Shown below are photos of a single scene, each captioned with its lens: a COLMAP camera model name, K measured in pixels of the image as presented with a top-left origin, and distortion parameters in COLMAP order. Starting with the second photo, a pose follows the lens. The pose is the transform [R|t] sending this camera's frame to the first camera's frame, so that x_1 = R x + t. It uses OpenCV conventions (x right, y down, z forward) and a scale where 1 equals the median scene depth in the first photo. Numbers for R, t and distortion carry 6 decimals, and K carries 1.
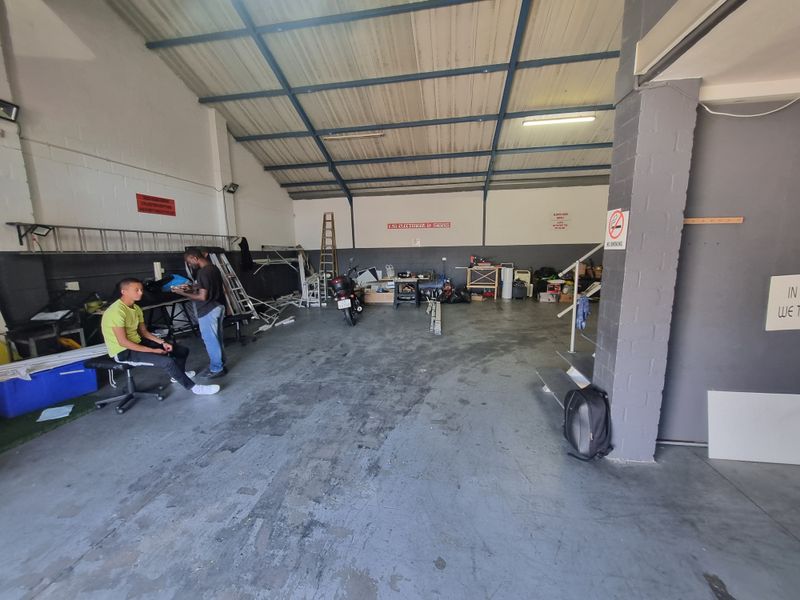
lens RADIAL K [[309.6, 0, 390.9], [0, 309.6, 300.1], [0, 0, 1]] dist [-0.000338, -0.000388]
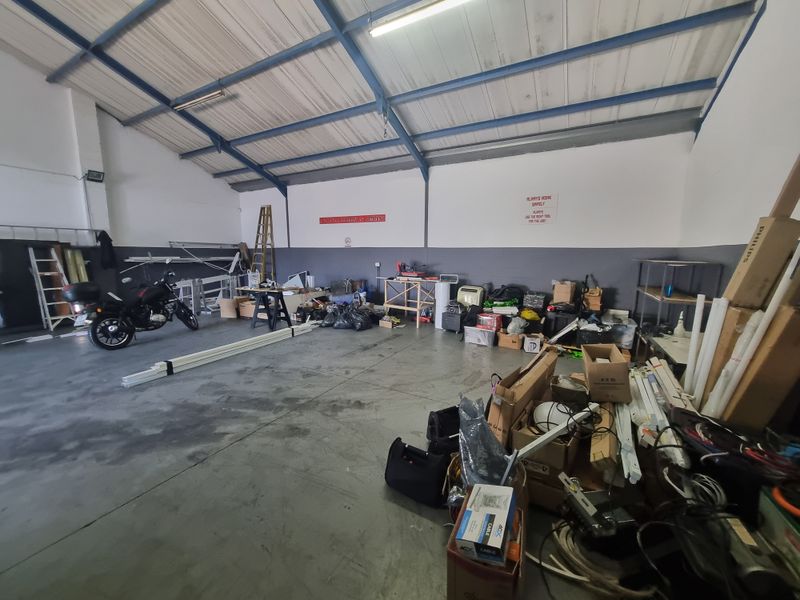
lens RADIAL K [[312.6, 0, 390.8], [0, 312.6, 298.8], [0, 0, 1]] dist [-0.000515, 0.000081]
pose [[0.943717, 0.076079, -0.321885, 0.595382], [-0.079714, 0.996816, 0.001892, -0.075108], [0.321004, 0.023874, 0.946777, 0.415263]]
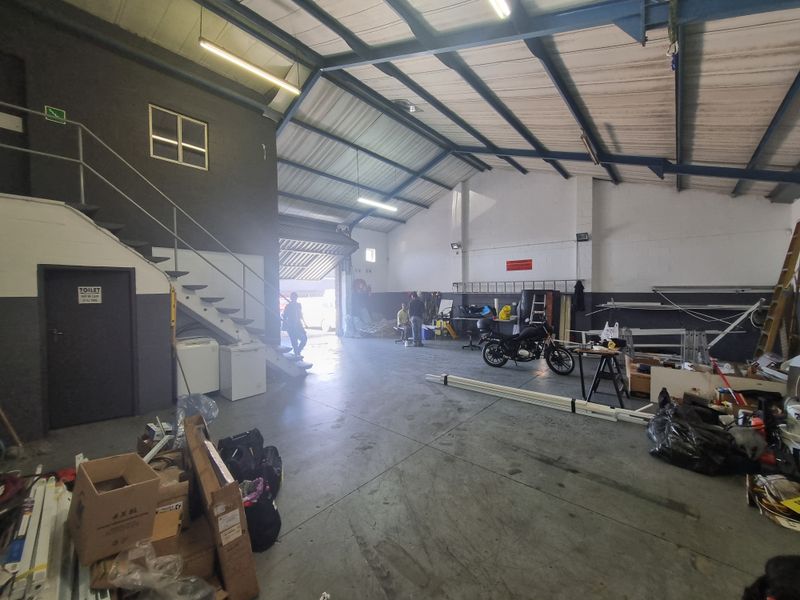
lens RADIAL K [[311.8, 0, 400.0], [0, 311.8, 300.0], [0, 0, 1]] dist [-0.000607, -0.000043]
pose [[-0.516959, 0.047376, -0.854698, 0.770691], [-0.118929, 0.984809, 0.126522, -0.195578], [0.847708, 0.167055, -0.503471, 1.010965]]
